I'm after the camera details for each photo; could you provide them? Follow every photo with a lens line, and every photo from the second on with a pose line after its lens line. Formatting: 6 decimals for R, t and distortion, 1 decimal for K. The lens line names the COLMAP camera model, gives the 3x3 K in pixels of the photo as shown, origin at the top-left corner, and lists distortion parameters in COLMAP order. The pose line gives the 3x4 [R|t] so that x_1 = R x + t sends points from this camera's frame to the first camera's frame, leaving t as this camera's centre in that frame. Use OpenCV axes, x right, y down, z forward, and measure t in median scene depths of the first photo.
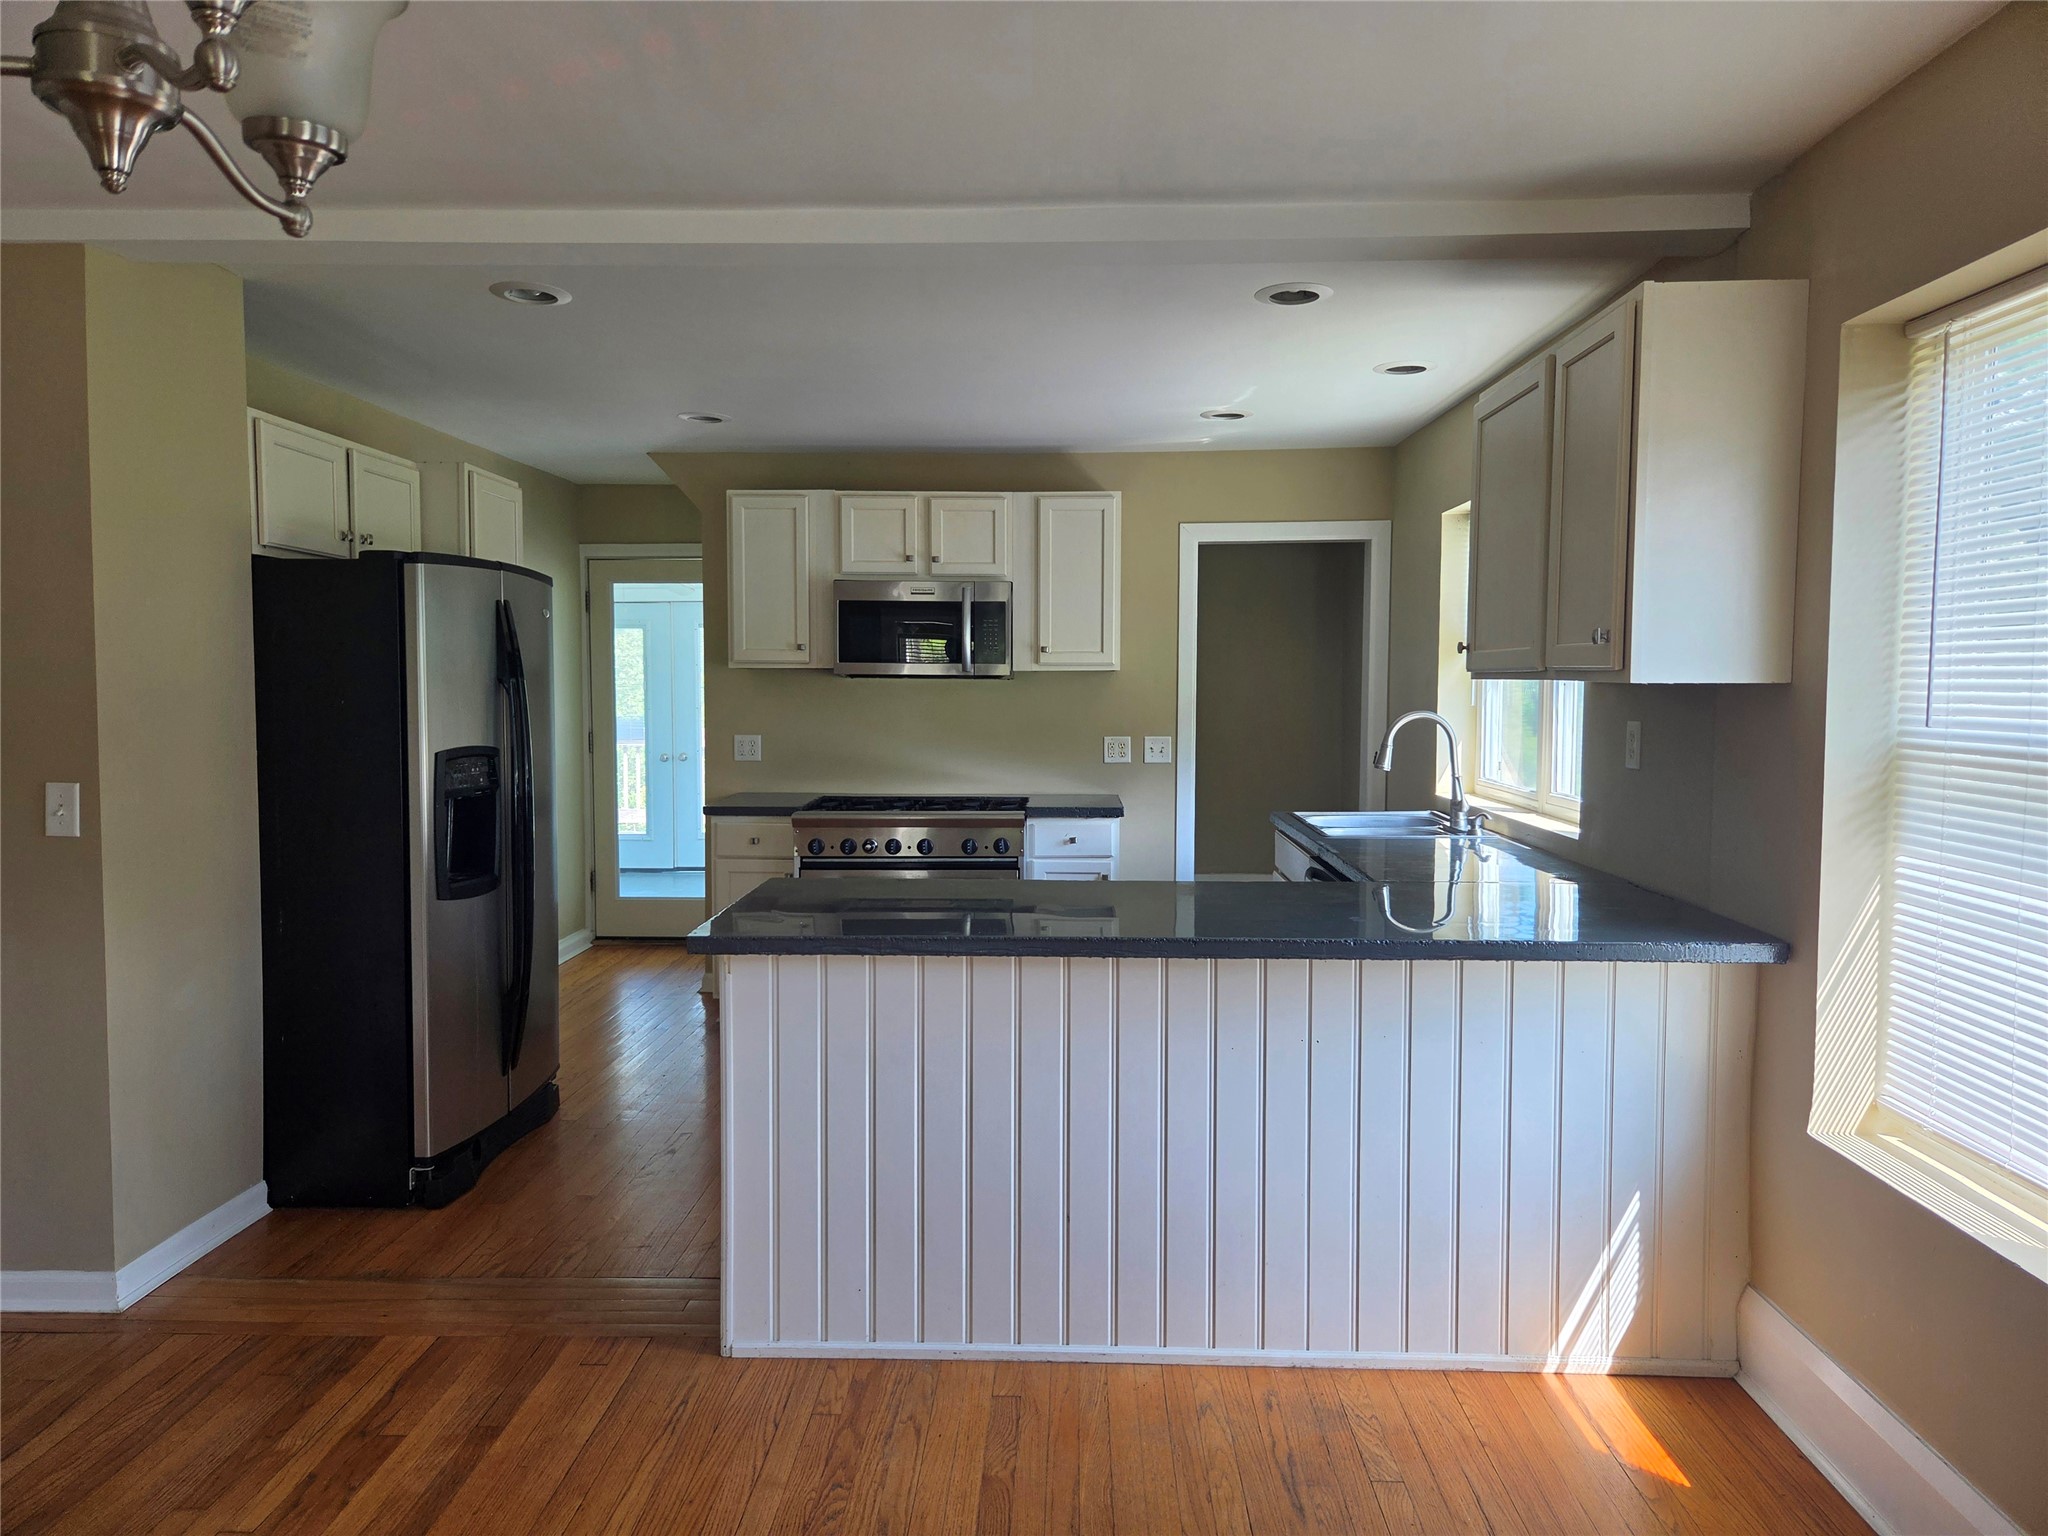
lens RADIAL K [[1388.0, 0, 1035.3], [0, 1388.0, 748.5], [0, 0, 1]] dist [0.050630, -0.043055]
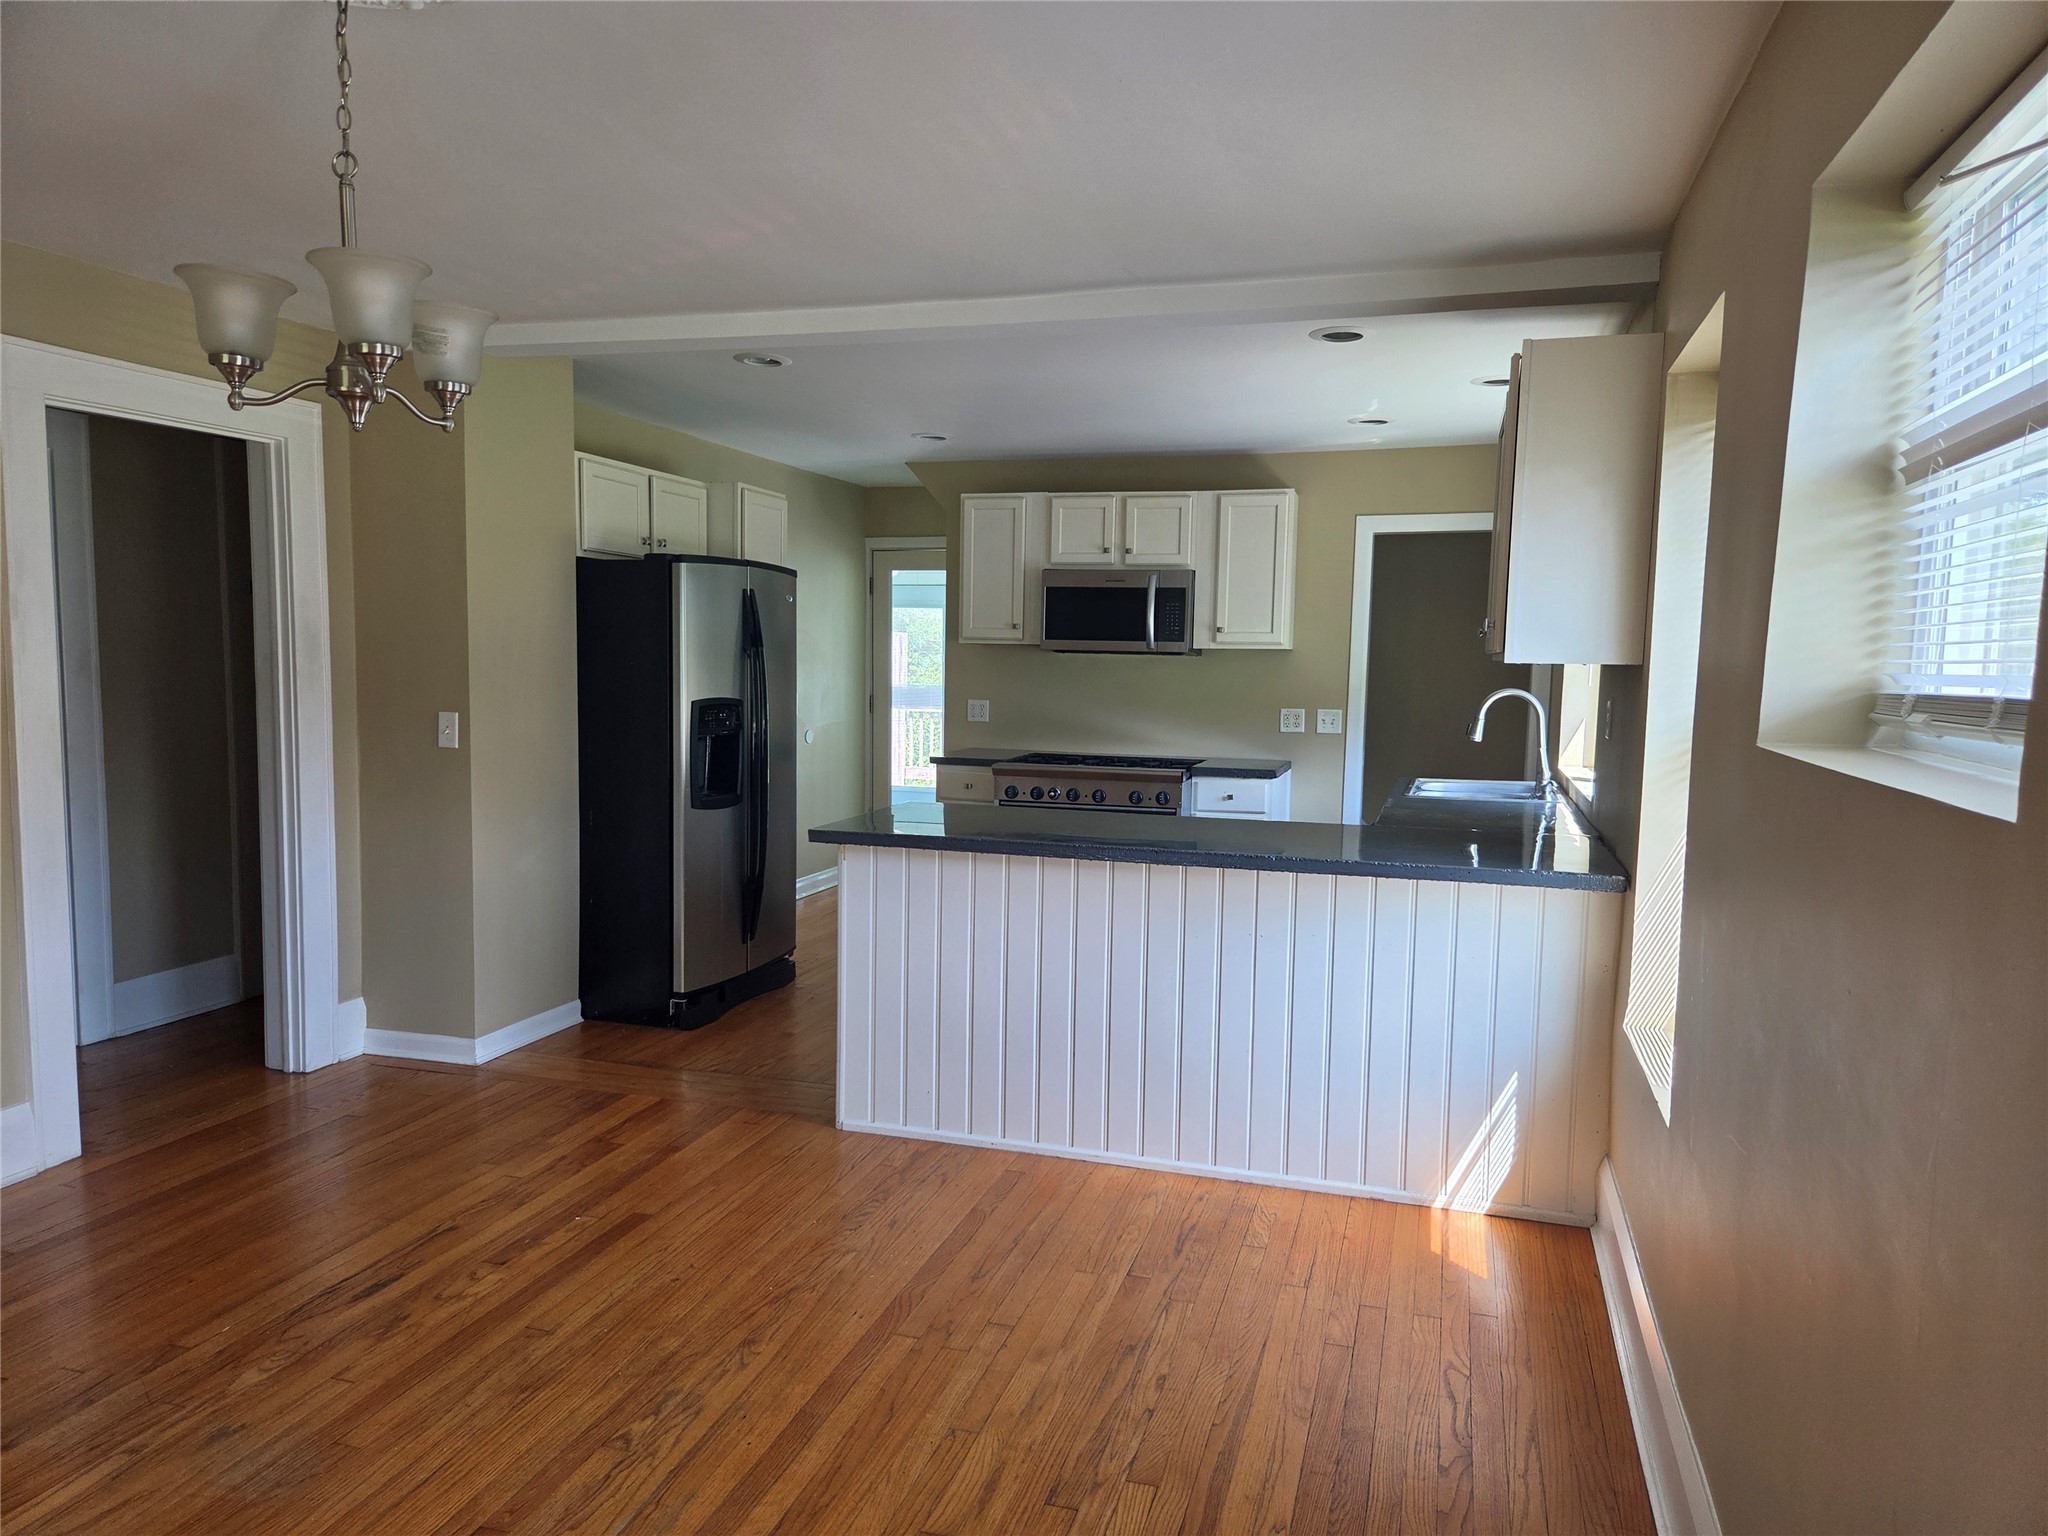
lens RADIAL K [[1388.0, 0, 1024.8], [0, 1388.0, 778.3], [0, 0, 1]] dist [0.050630, -0.043055]
pose [[0.963602, 0.039281, -0.264441, 0.252113], [-0.029465, 0.998725, 0.040988, 0.013101], [0.265713, -0.031704, 0.963531, -0.233472]]
